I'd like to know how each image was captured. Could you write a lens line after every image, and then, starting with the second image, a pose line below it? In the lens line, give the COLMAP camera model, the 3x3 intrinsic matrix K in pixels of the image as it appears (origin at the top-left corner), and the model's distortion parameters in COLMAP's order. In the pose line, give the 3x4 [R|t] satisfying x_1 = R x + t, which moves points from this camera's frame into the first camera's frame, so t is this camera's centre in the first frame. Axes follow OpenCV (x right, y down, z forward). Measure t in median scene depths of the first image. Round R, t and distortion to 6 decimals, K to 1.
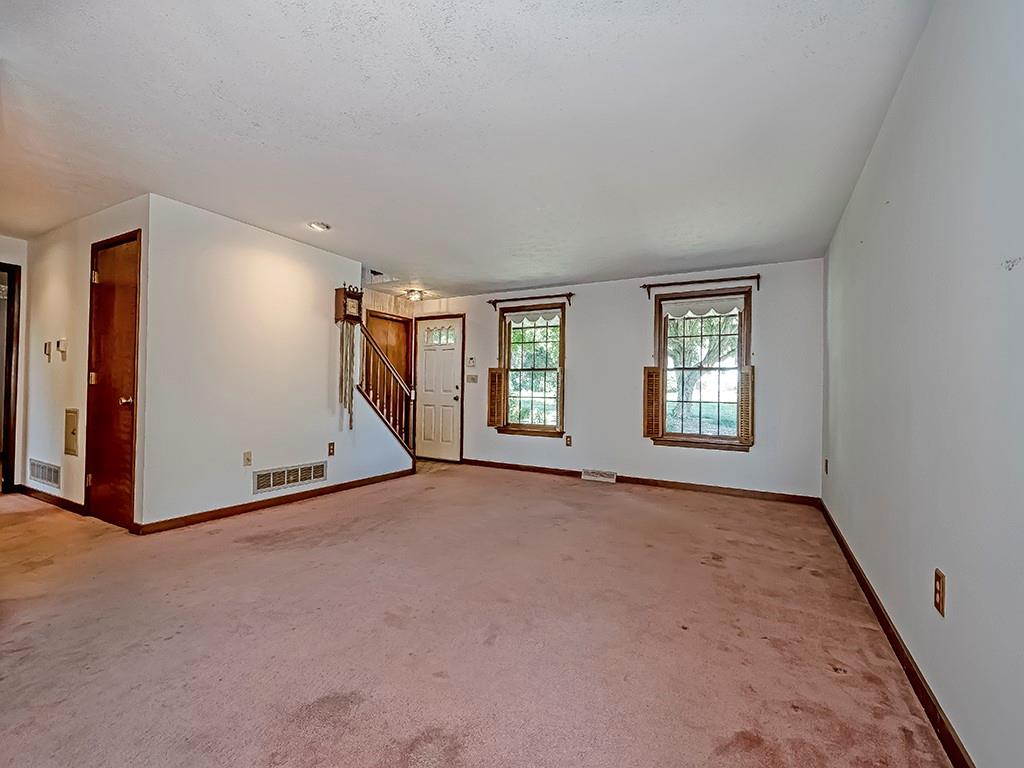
lens RADIAL K [[444.9, 0, 517.3], [0, 444.9, 385.9], [0, 0, 1]] dist [-0.002428, -0.000138]
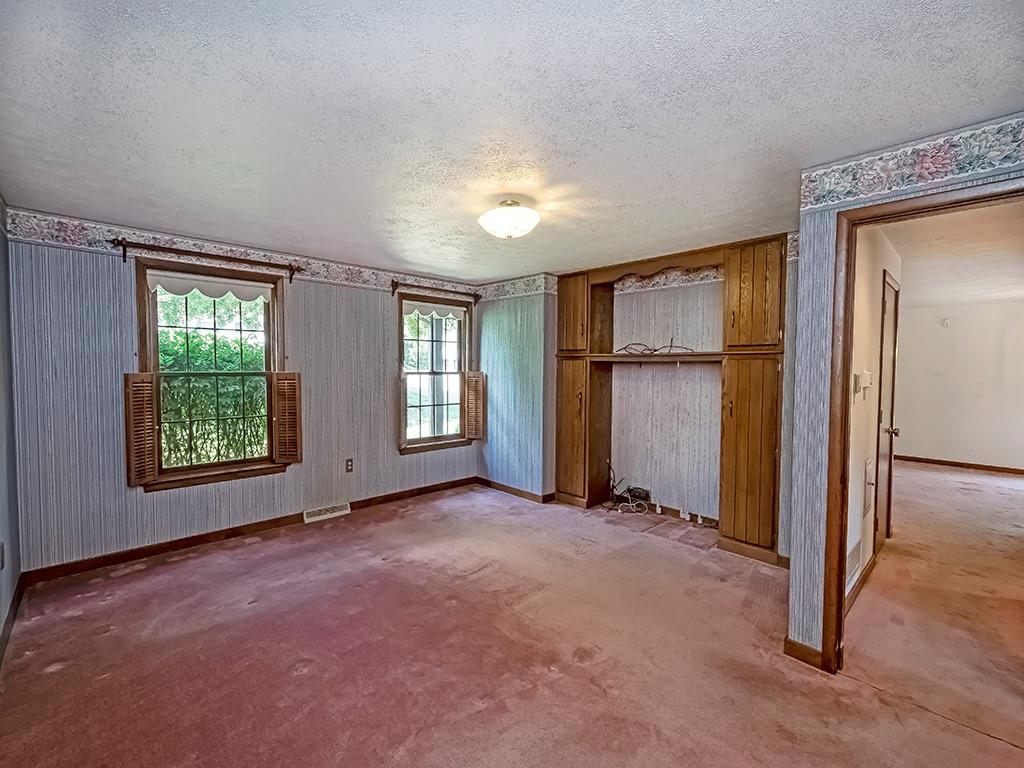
lens RADIAL K [[444.9, 0, 517.3], [0, 444.9, 385.9], [0, 0, 1]] dist [-0.002428, -0.000138]
pose [[0.298142, -0.041430, 0.953622, -0.441481], [0.014430, 0.999139, 0.038896, -0.041015], [-0.954412, 0.002165, 0.298483, 0.447624]]
